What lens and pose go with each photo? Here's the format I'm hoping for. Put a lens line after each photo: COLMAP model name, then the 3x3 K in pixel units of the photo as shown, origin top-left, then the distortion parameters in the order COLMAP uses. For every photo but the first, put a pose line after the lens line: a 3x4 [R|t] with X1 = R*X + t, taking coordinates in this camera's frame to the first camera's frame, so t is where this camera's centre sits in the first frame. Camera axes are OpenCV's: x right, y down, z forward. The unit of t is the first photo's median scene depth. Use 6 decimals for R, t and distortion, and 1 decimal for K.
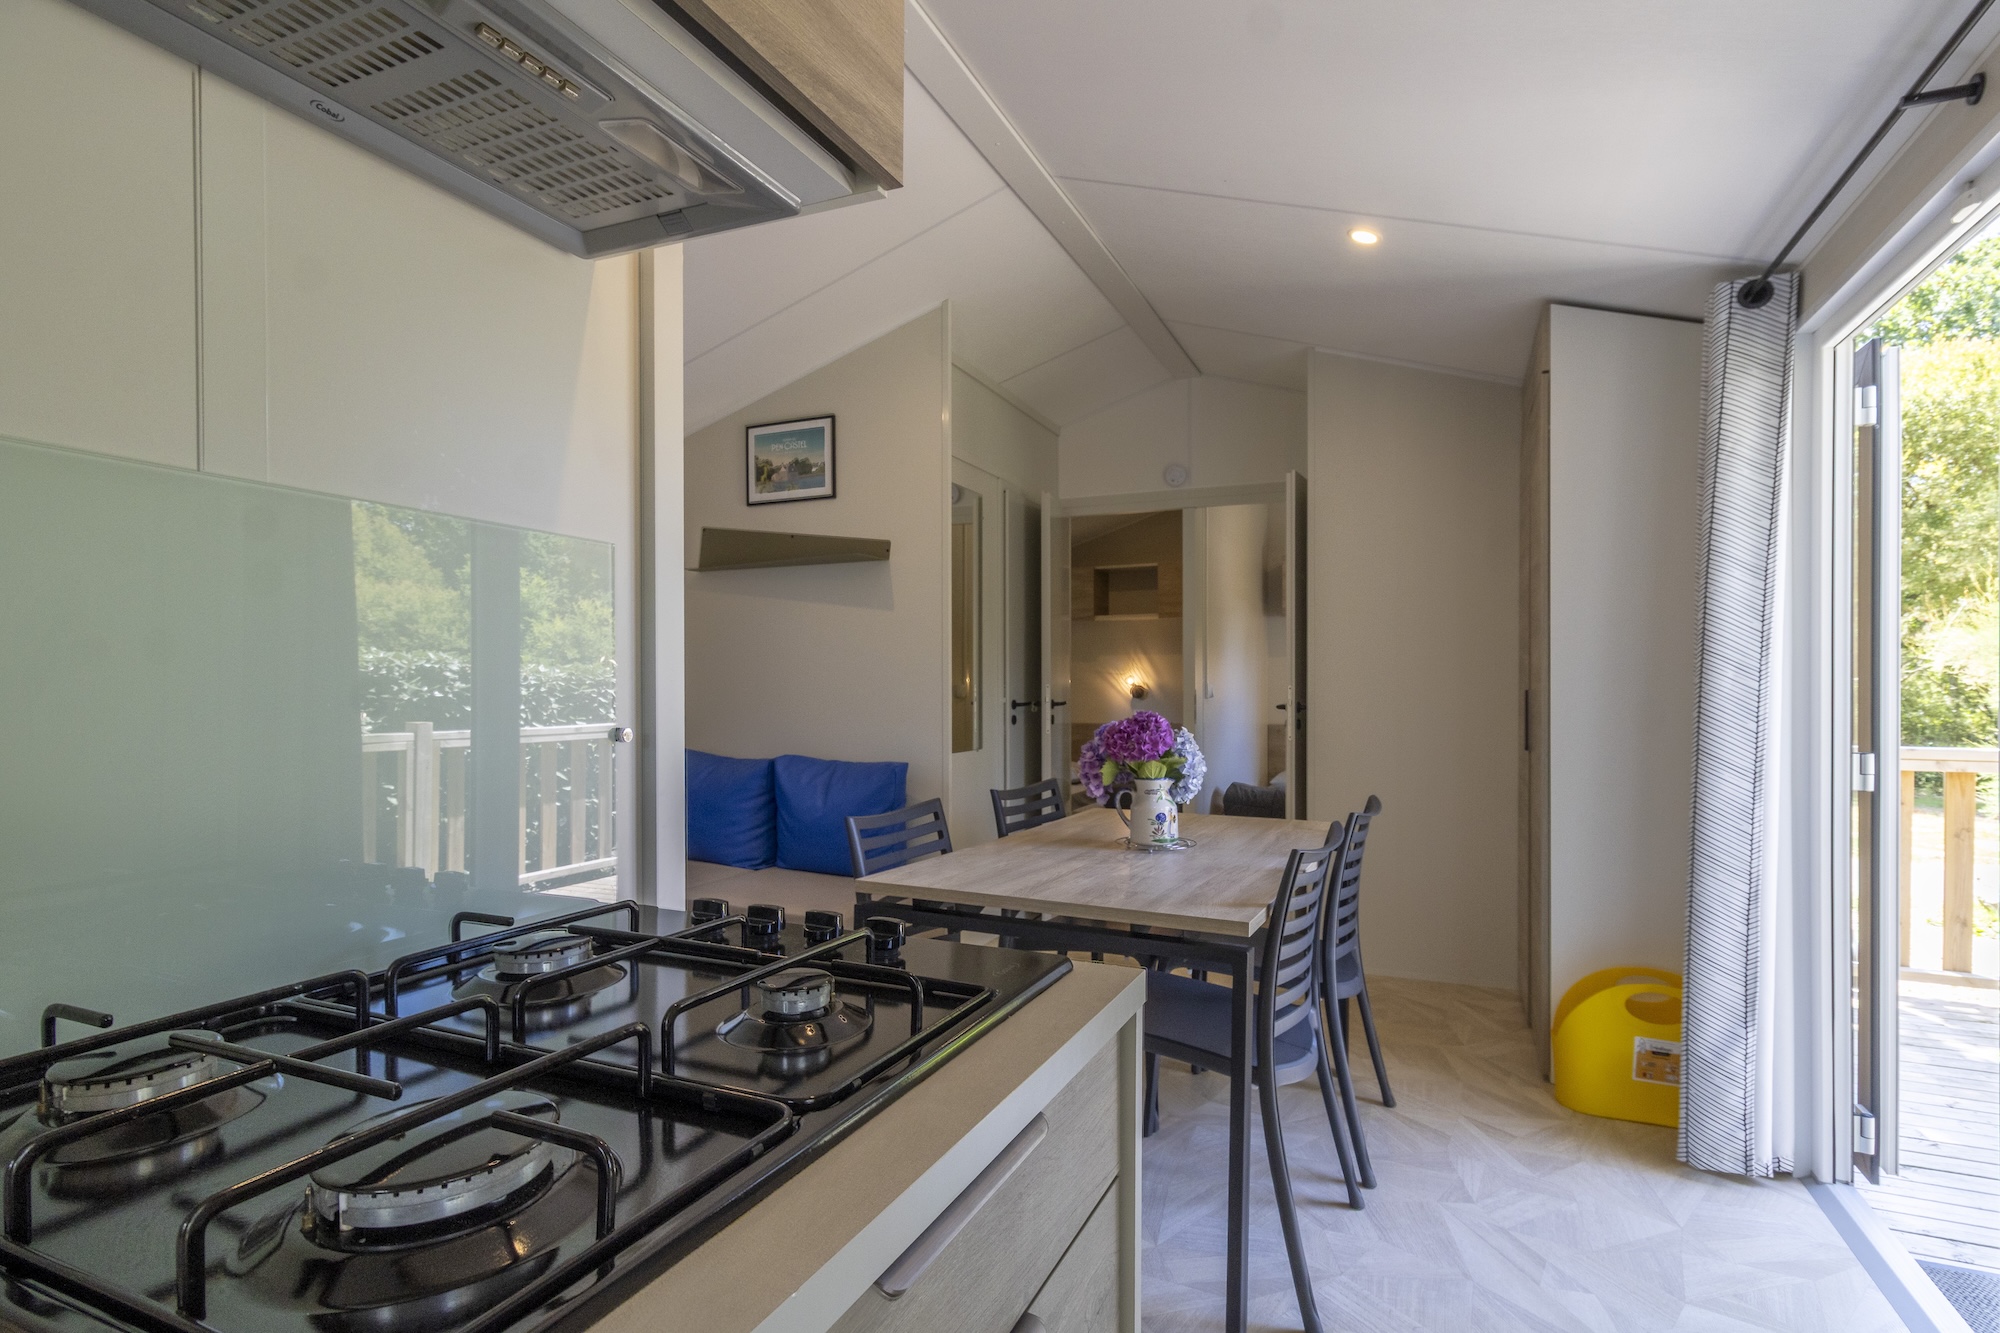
lens RADIAL K [[969.9, 0, 1010.7], [0, 969.9, 673.8], [0, 0, 1]] dist [0.000672, 0.000295]
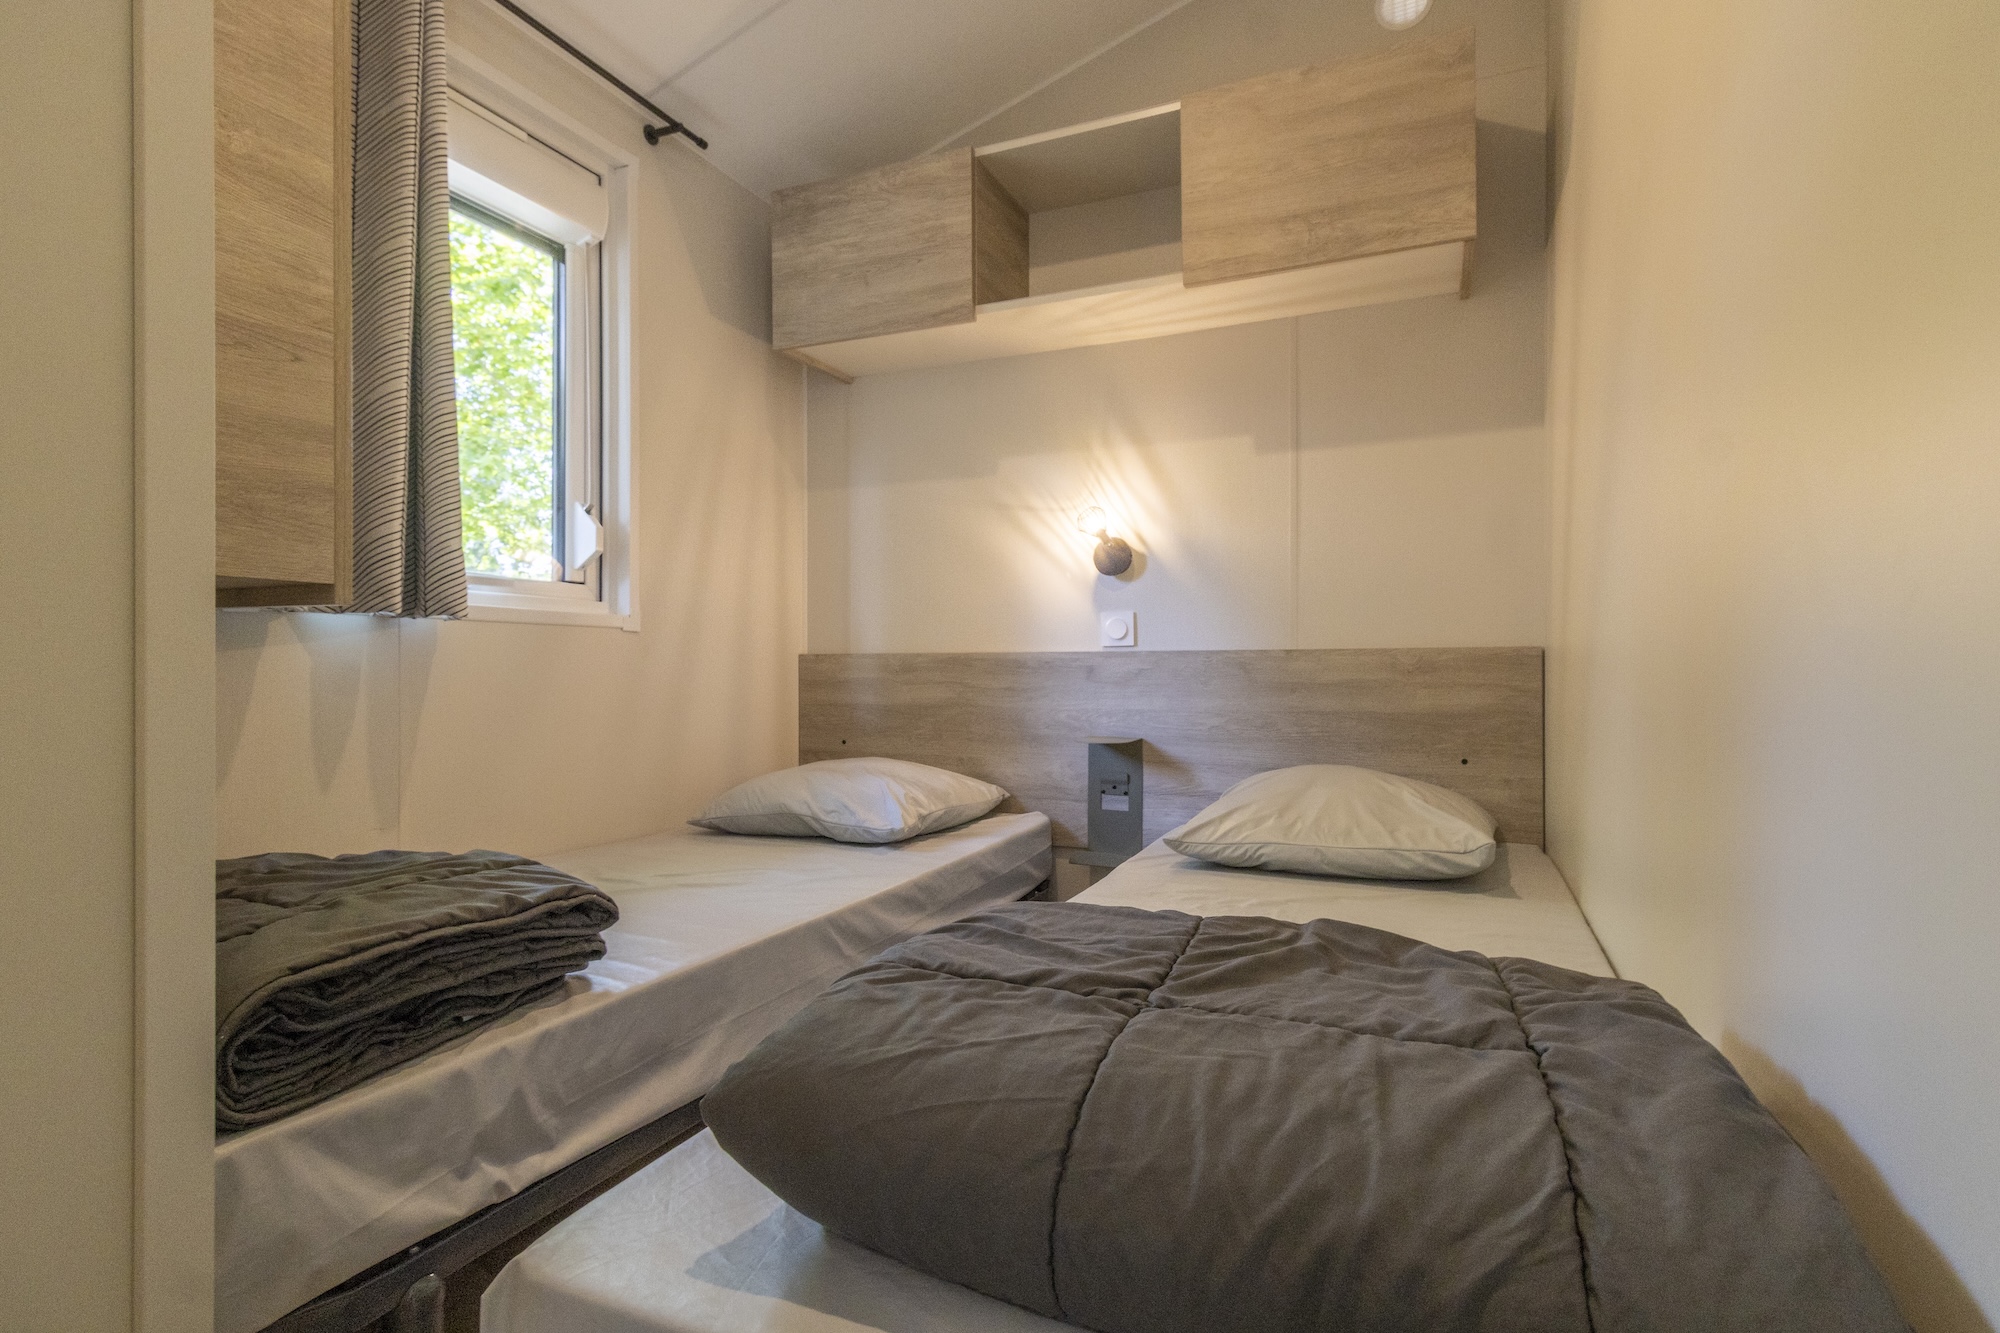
lens RADIAL K [[969.9, 0, 1010.7], [0, 969.9, 673.8], [0, 0, 1]] dist [0.000672, 0.000295]
pose [[0.999983, -0.003726, 0.004539, 0.207506], [0.003674, 0.999929, 0.011353, 0.120720], [-0.004581, -0.011336, 0.999925, 1.475926]]
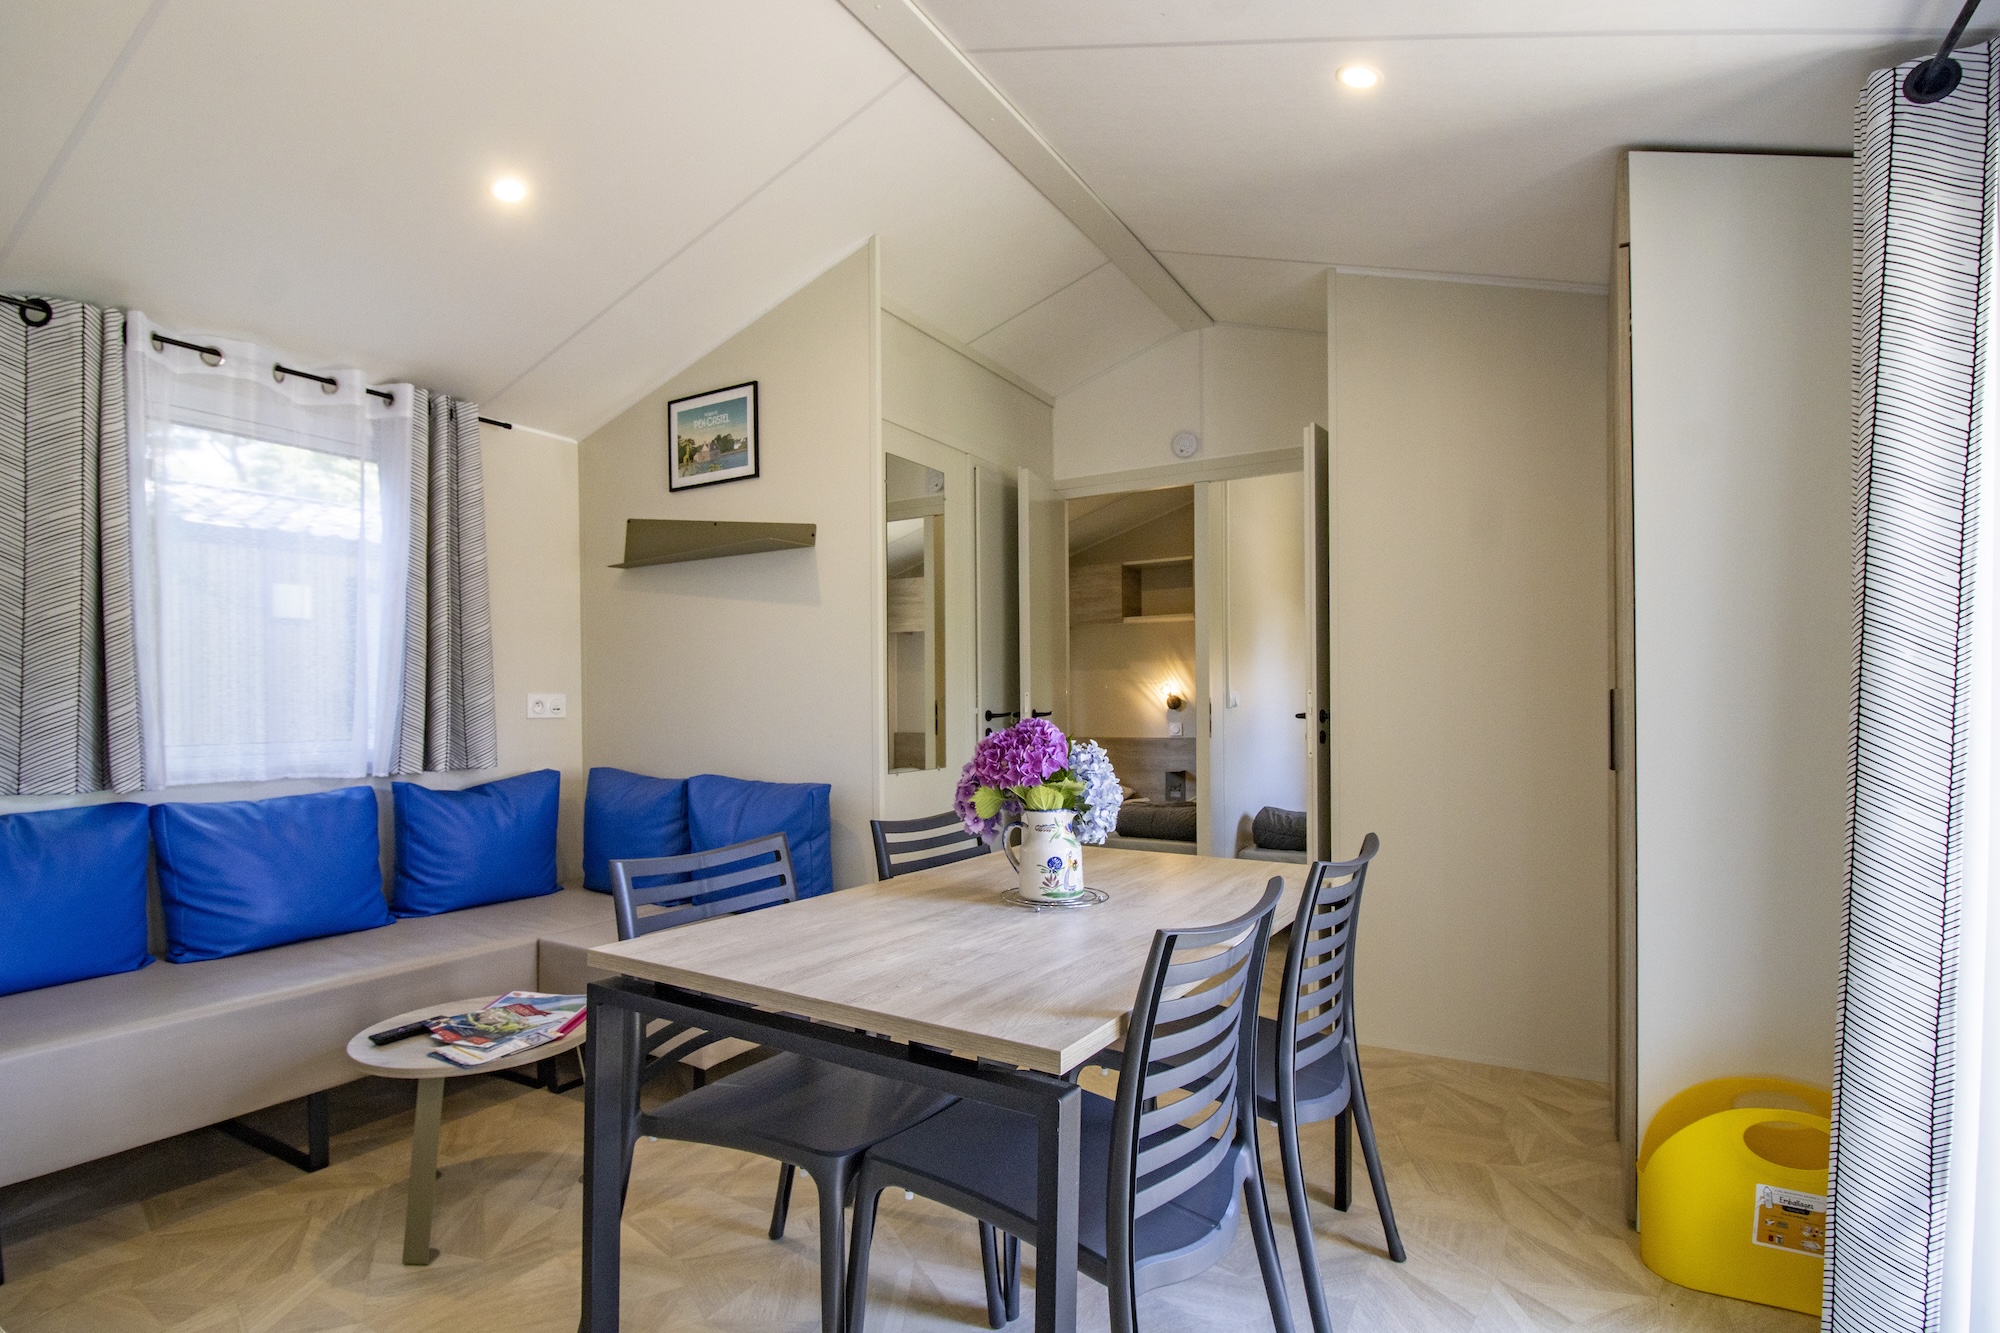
lens RADIAL K [[971.5, 0, 974.4], [0, 971.5, 692.3], [0, 0, 1]] dist [-0.001004, -0.012581]
pose [[0.990949, -0.009596, -0.133897, 0.151231], [0.009959, 0.999948, 0.002047, 0.012820], [0.133870, -0.003362, 0.990993, 0.203513]]
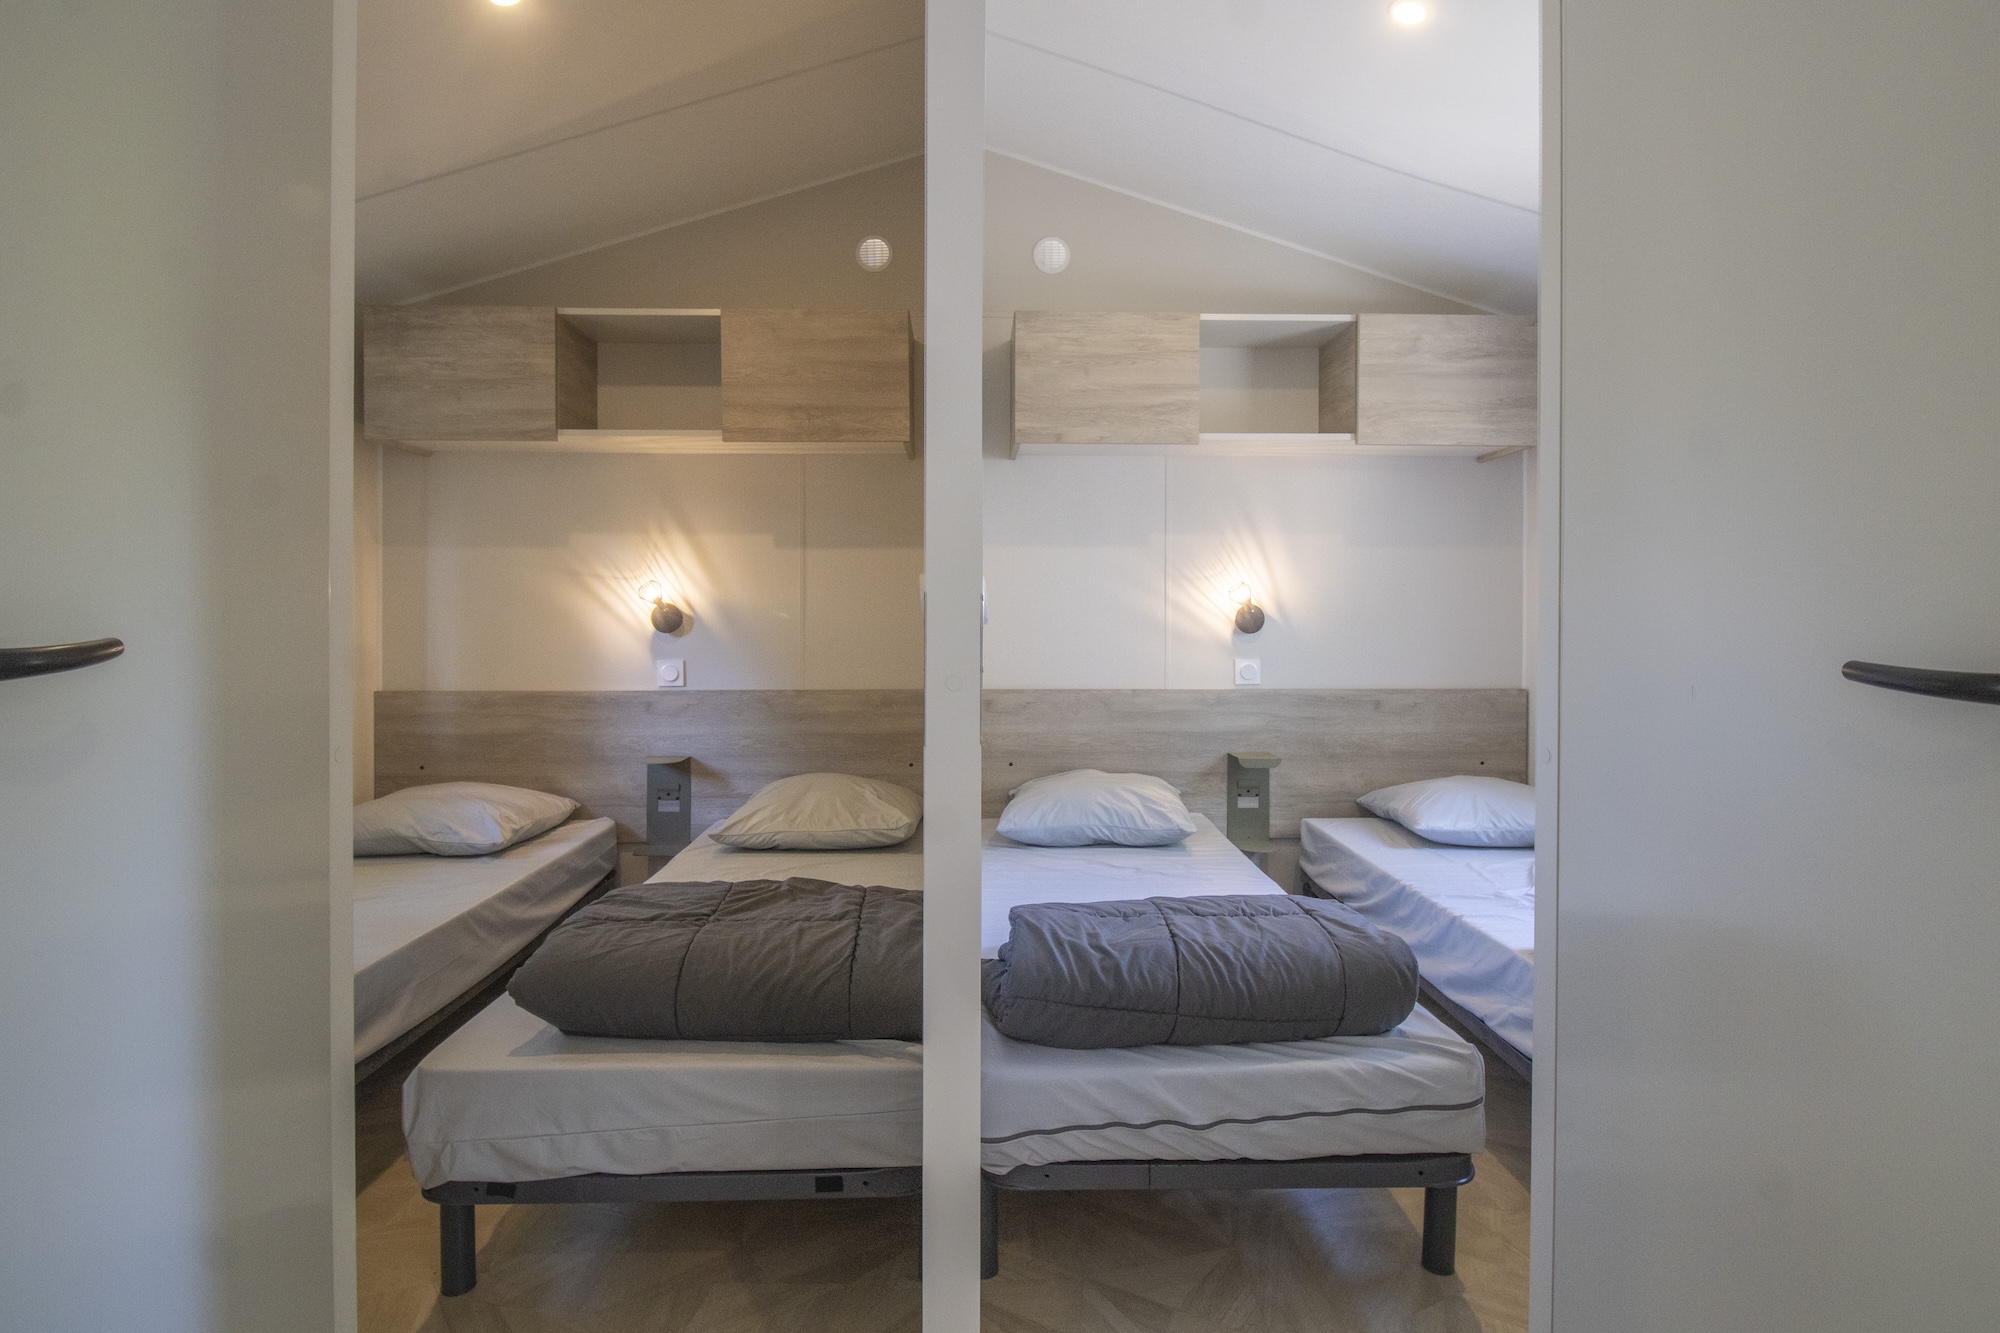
lens RADIAL K [[1044.6, 0, 1003.4], [0, 1044.6, 625.2], [0, 0, 1]] dist [-0.000778, -0.000215]
pose [[0.901904, -0.002133, 0.431930, 0.142133], [-0.002557, 0.999944, 0.010277, 0.036561], [-0.431928, -0.010373, 0.901848, 1.134495]]
